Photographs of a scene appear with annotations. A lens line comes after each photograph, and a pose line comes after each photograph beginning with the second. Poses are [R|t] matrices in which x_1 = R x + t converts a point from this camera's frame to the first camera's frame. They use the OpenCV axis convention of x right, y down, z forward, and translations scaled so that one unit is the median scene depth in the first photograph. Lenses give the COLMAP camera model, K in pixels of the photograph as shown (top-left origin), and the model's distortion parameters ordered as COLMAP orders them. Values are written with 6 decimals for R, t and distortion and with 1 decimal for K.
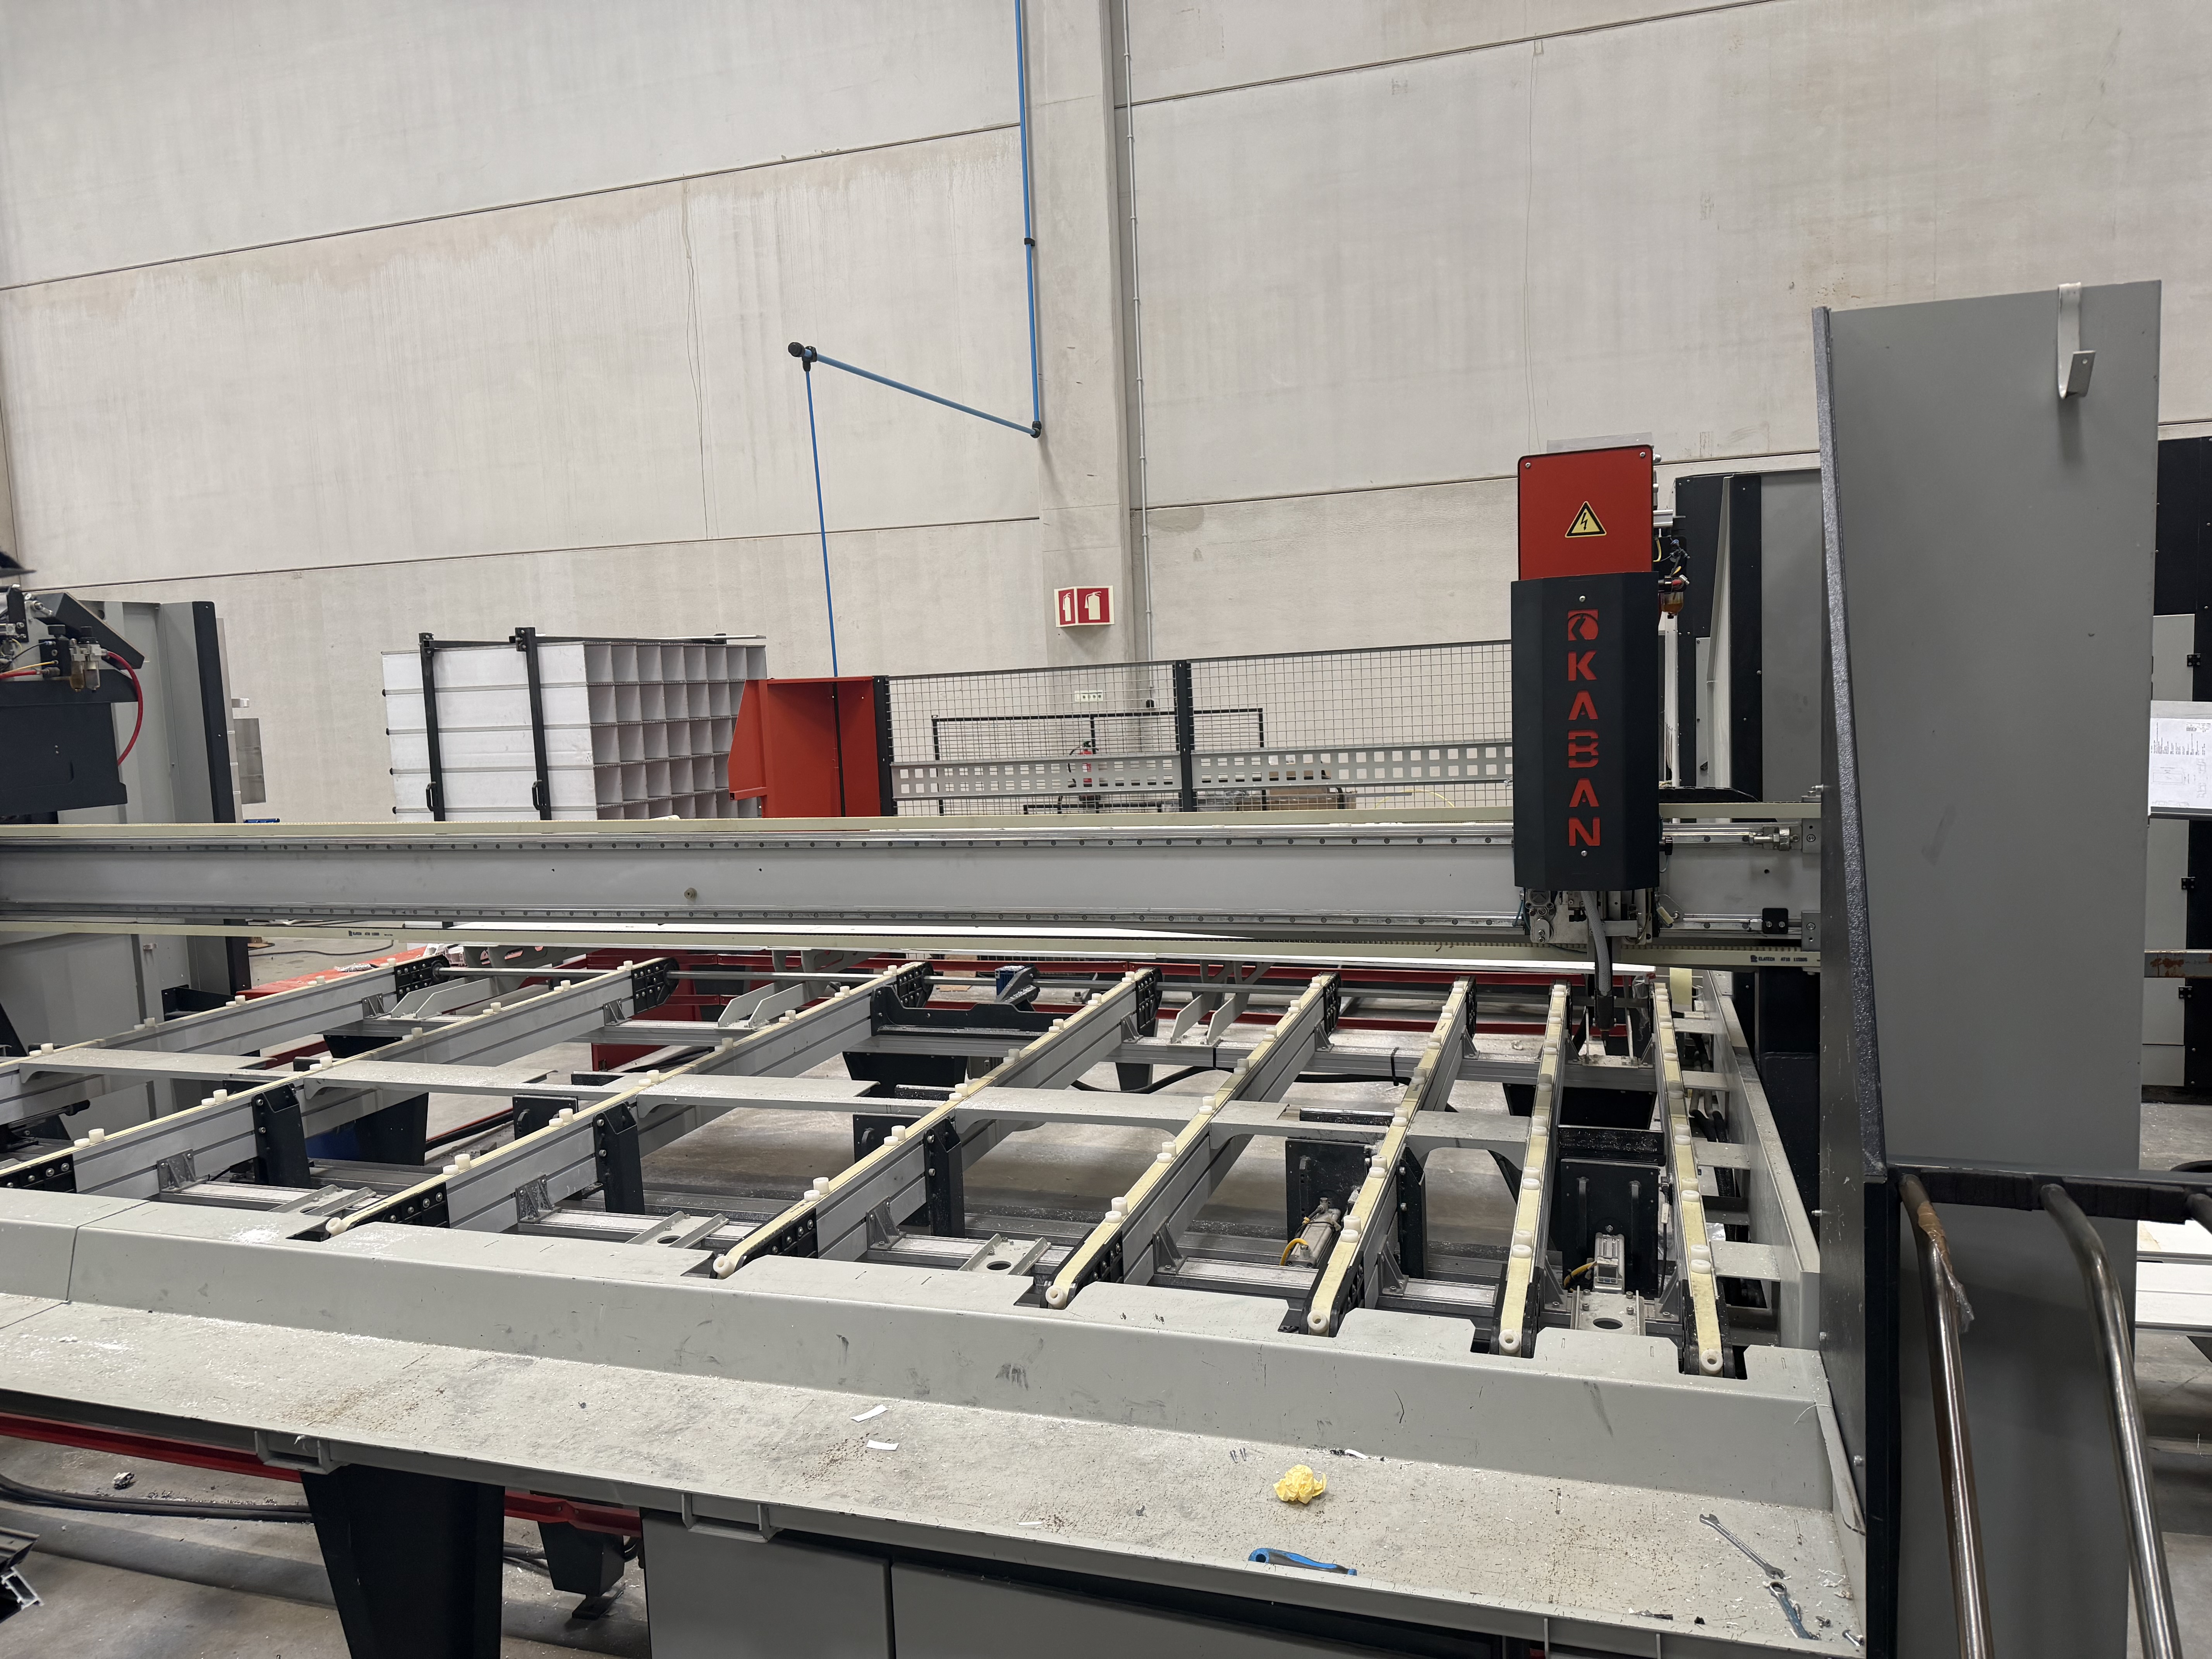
lens RADIAL K [[1546.0, 0, 1106.0], [0, 1546.0, 829.5], [0, 0, 1]] dist [-0.049869, 0.027719]
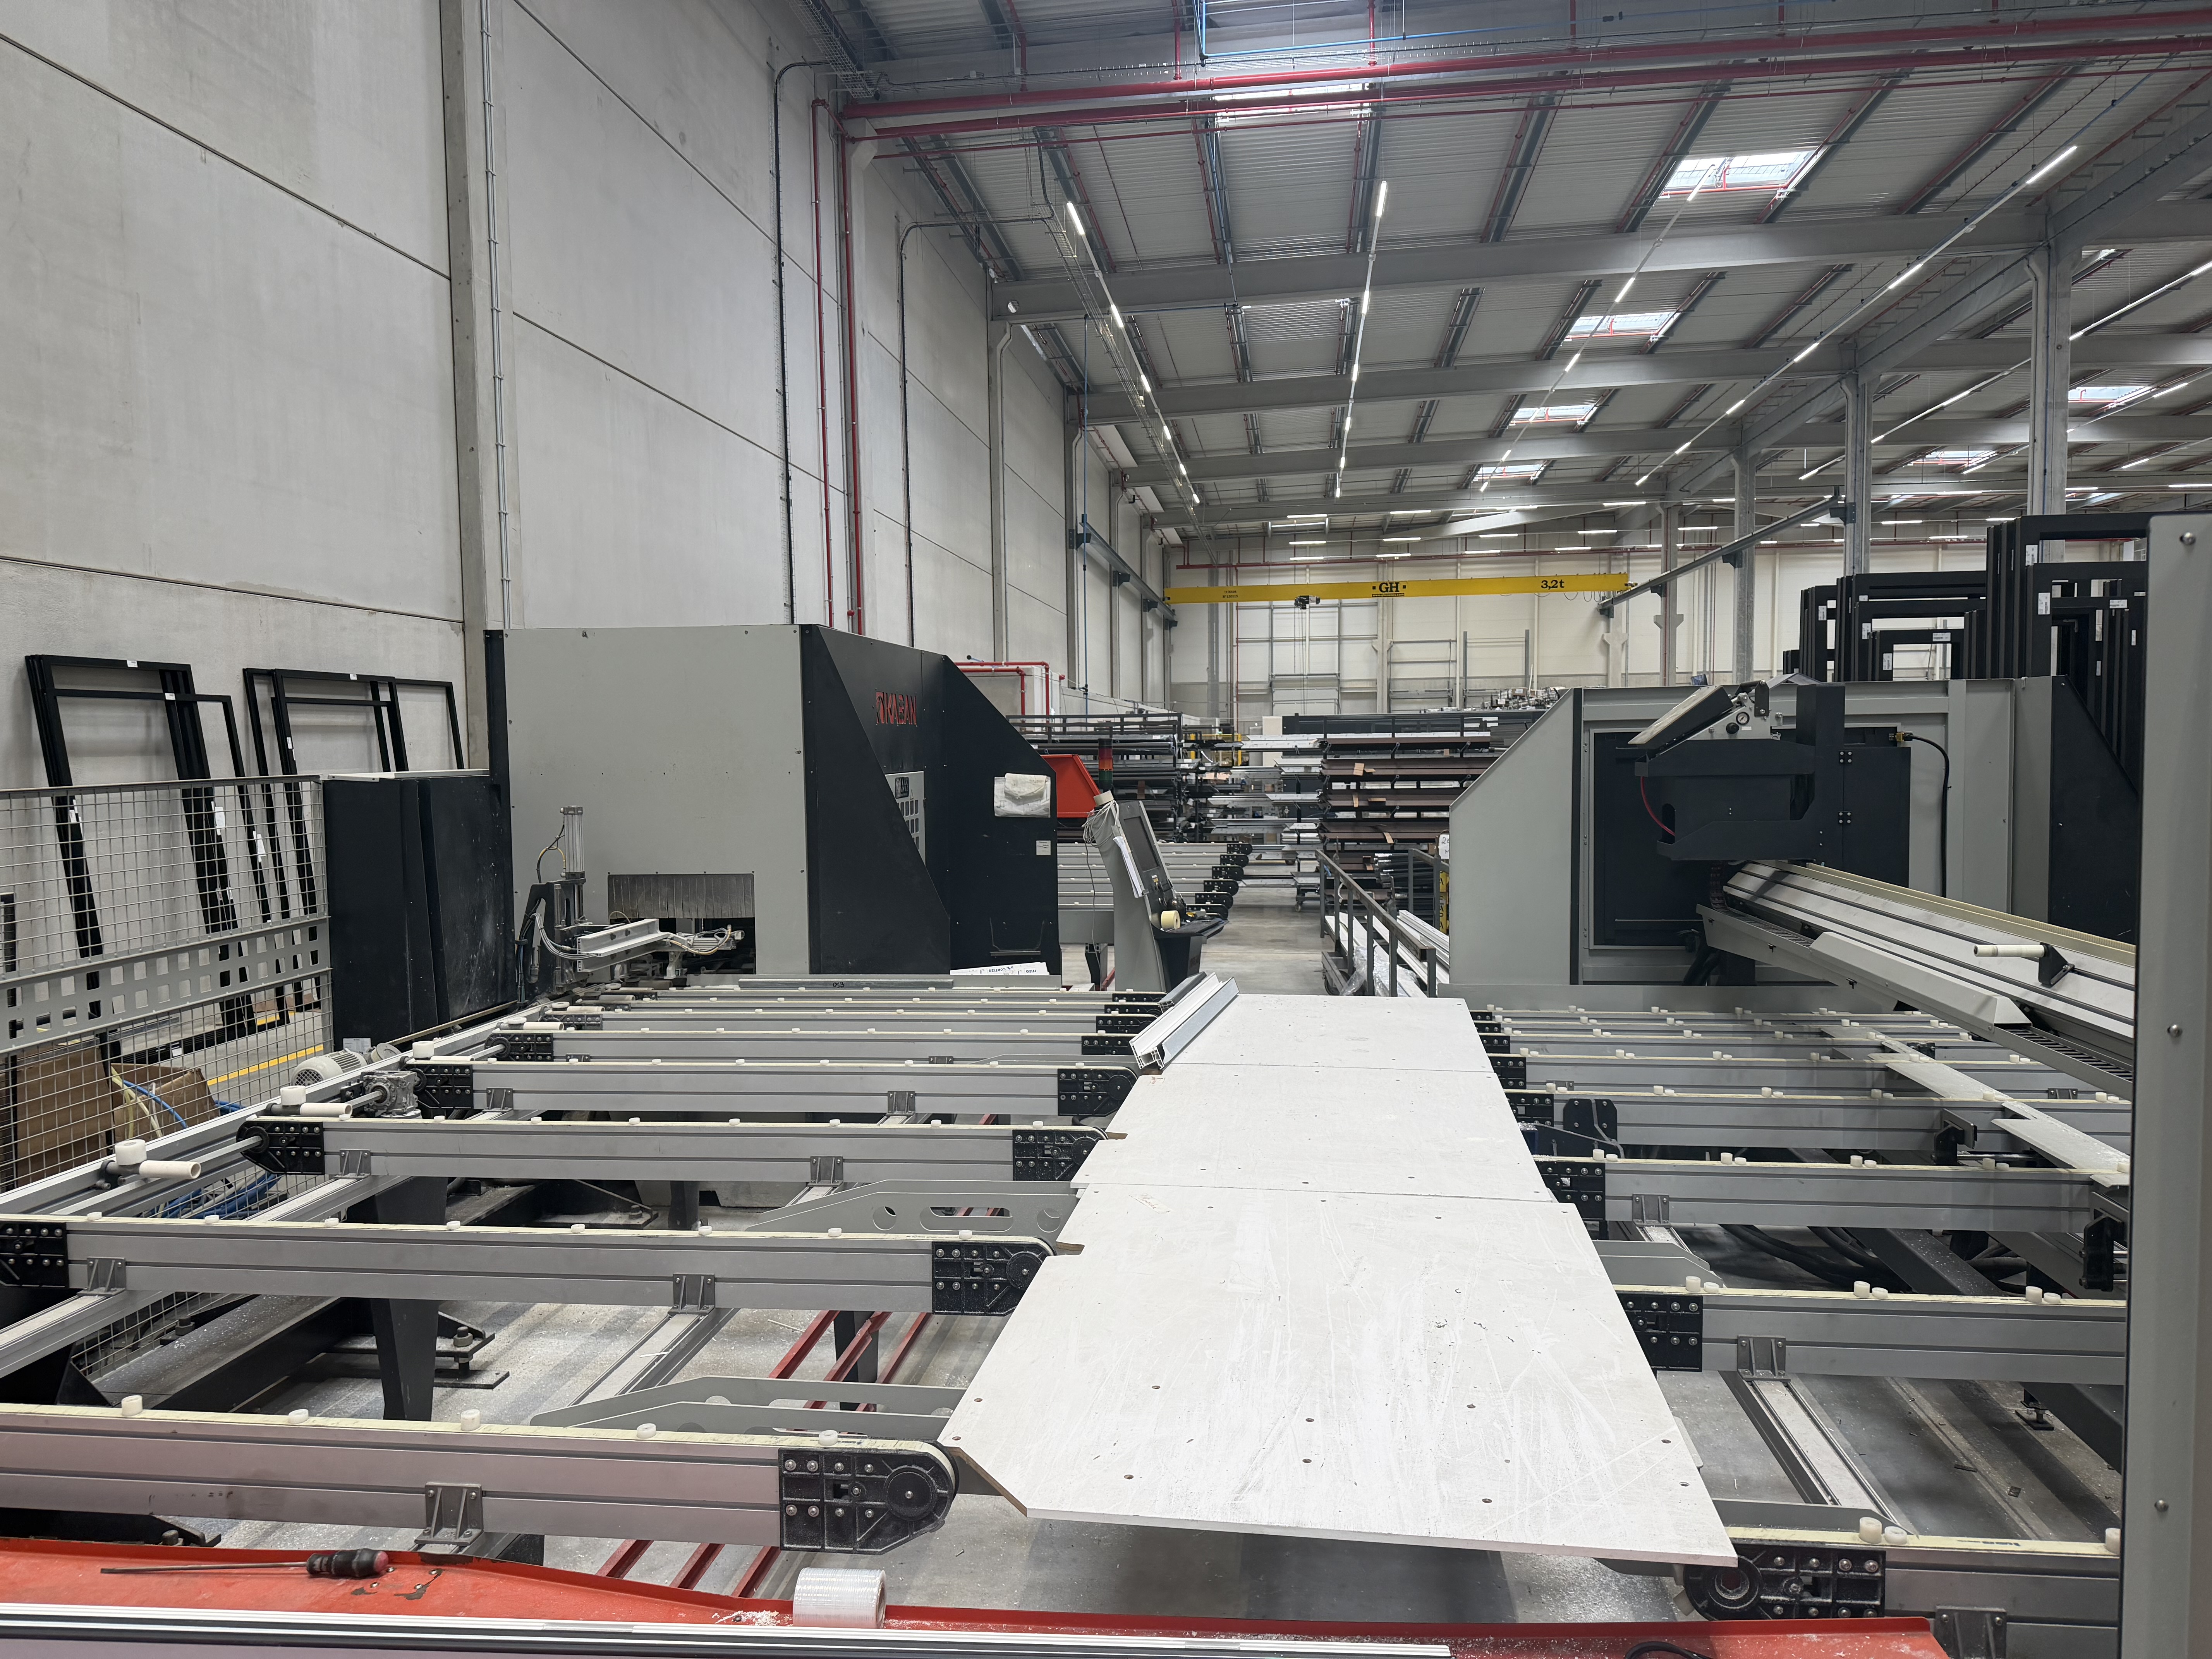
lens RADIAL K [[1546.0, 0, 1106.0], [0, 1546.0, 829.5], [0, 0, 1]] dist [-0.049869, 0.027719]
pose [[-0.187637, -0.004230, 0.982229, -0.337539], [0.120439, 0.992346, 0.027282, -0.050872], [-0.974827, 0.123418, -0.185691, 0.533829]]
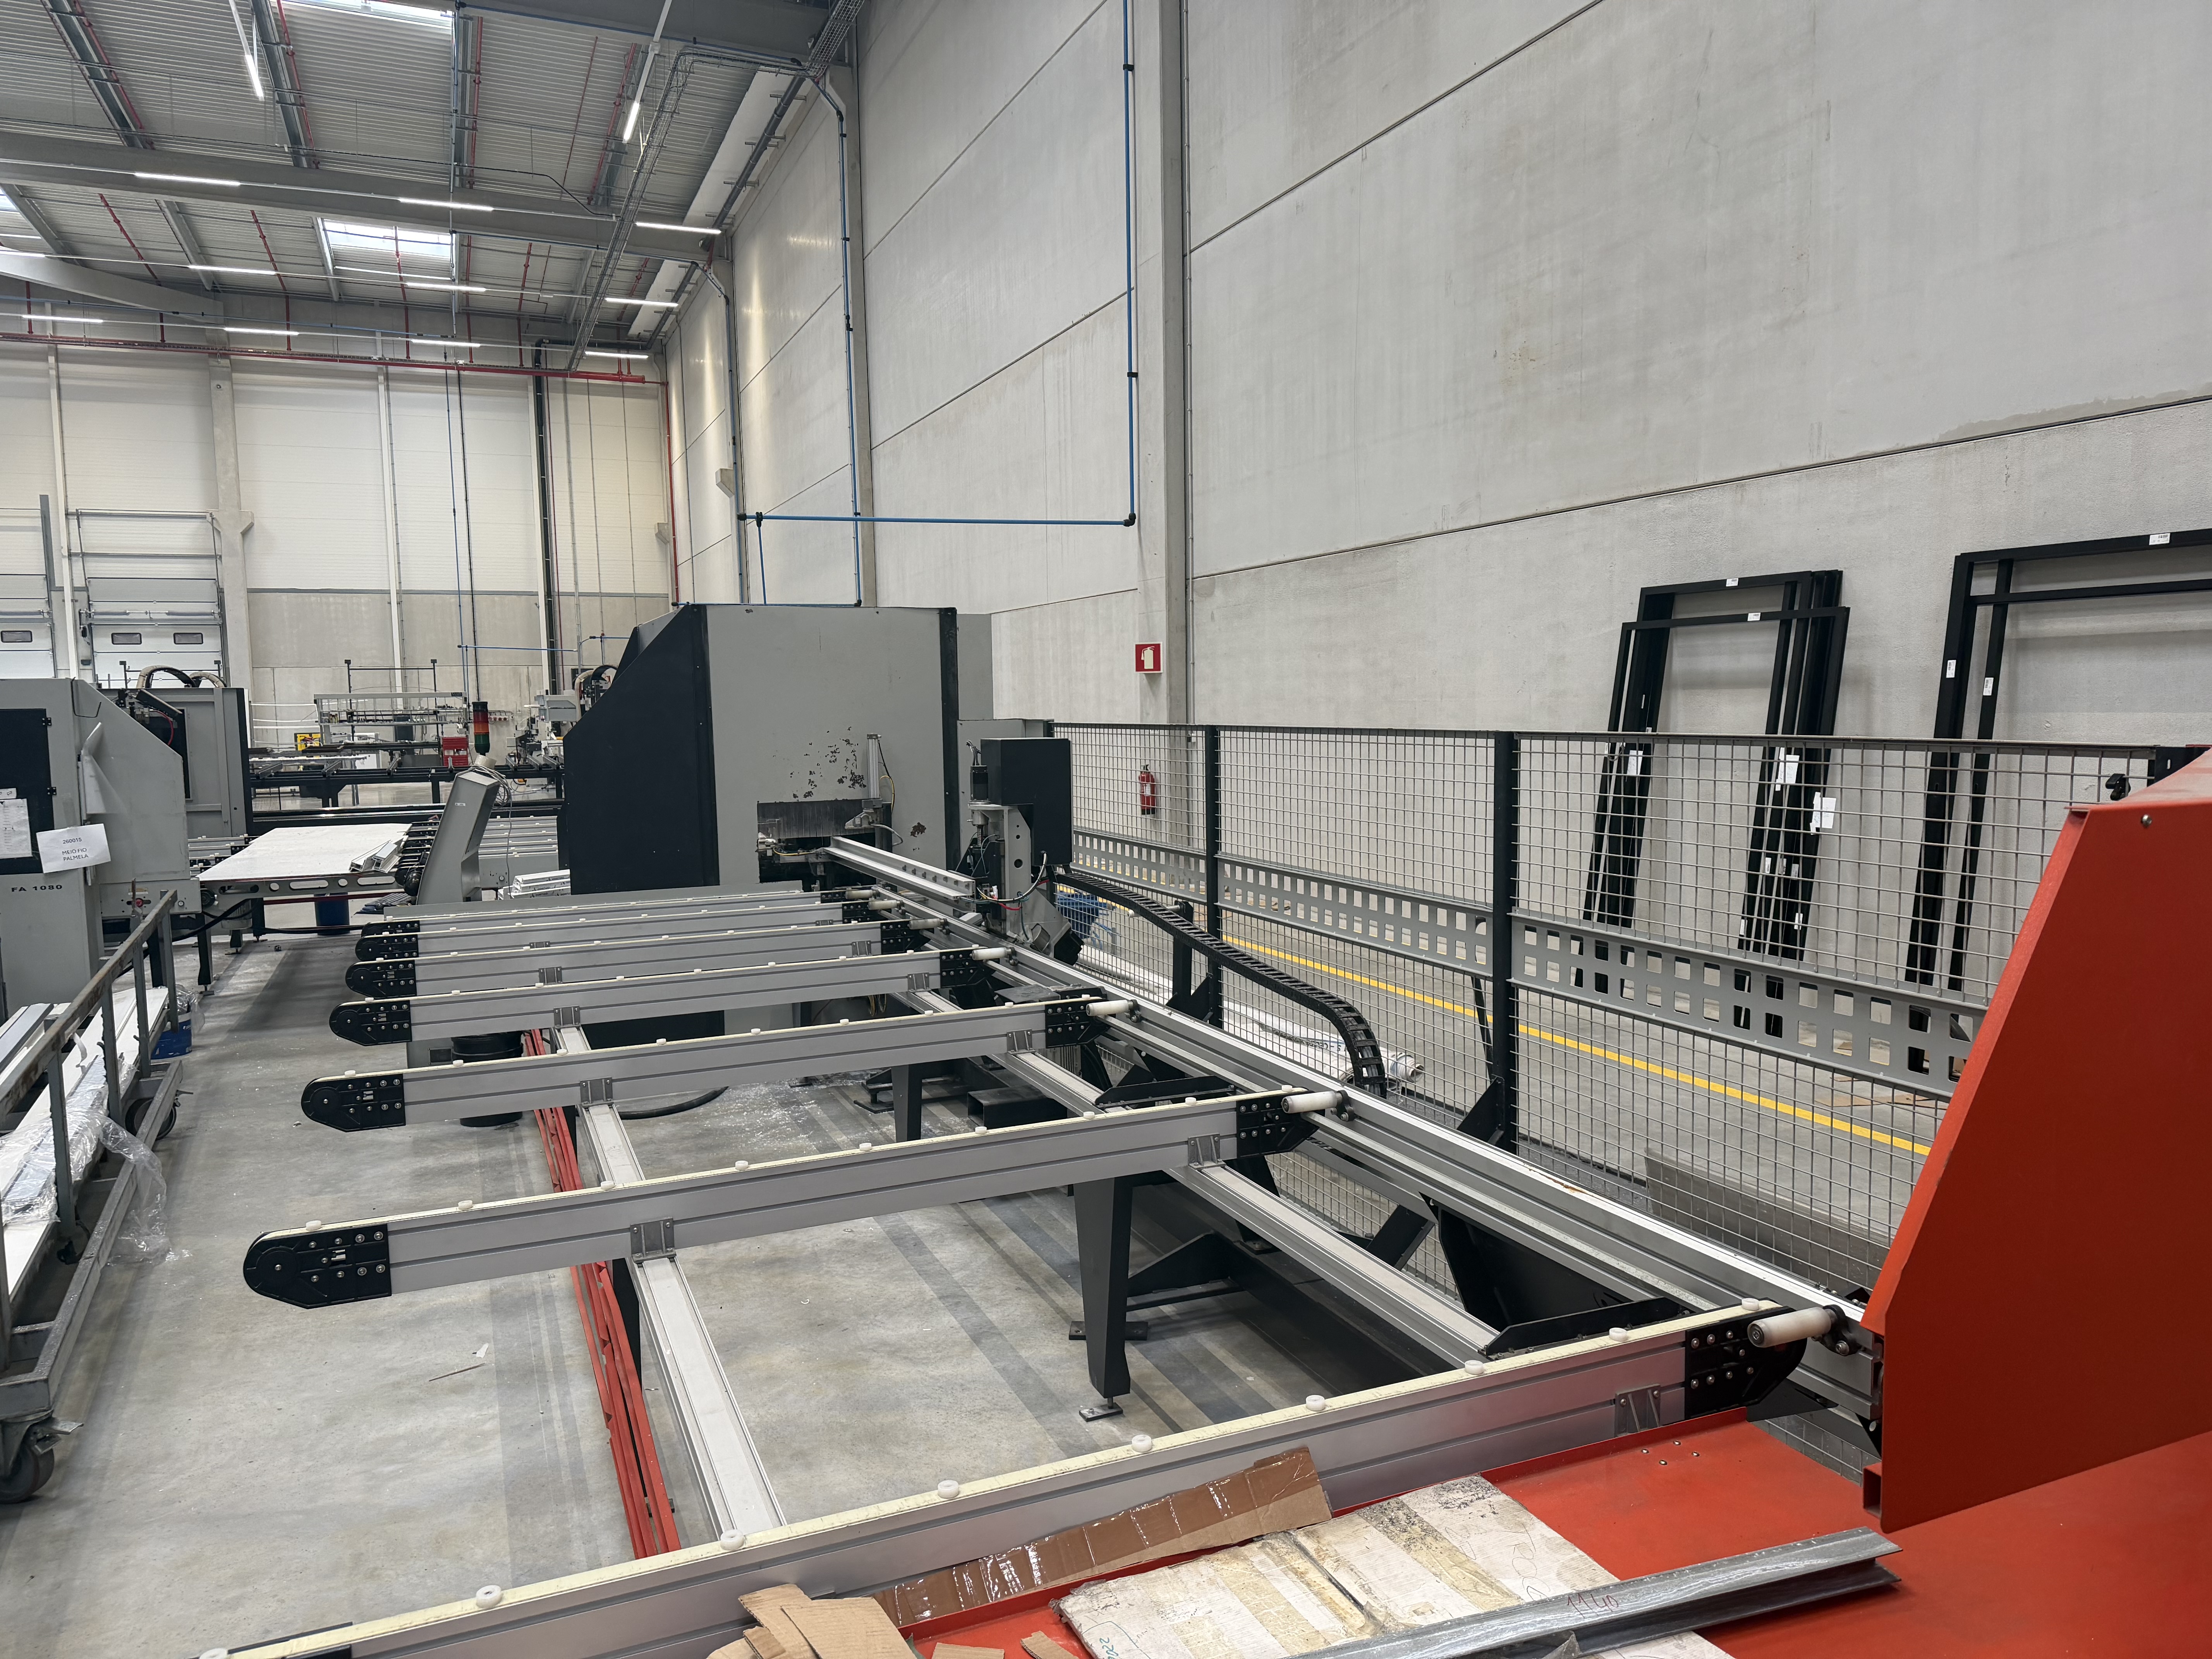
lens RADIAL K [[1546.0, 0, 1106.0], [0, 1546.0, 829.5], [0, 0, 1]] dist [-0.049869, 0.027719]
pose [[0.658122, 0.097457, -0.746578, 1.046990], [-0.077444, 0.995090, 0.061629, -0.090351], [0.748918, 0.017259, 0.662438, 0.154122]]
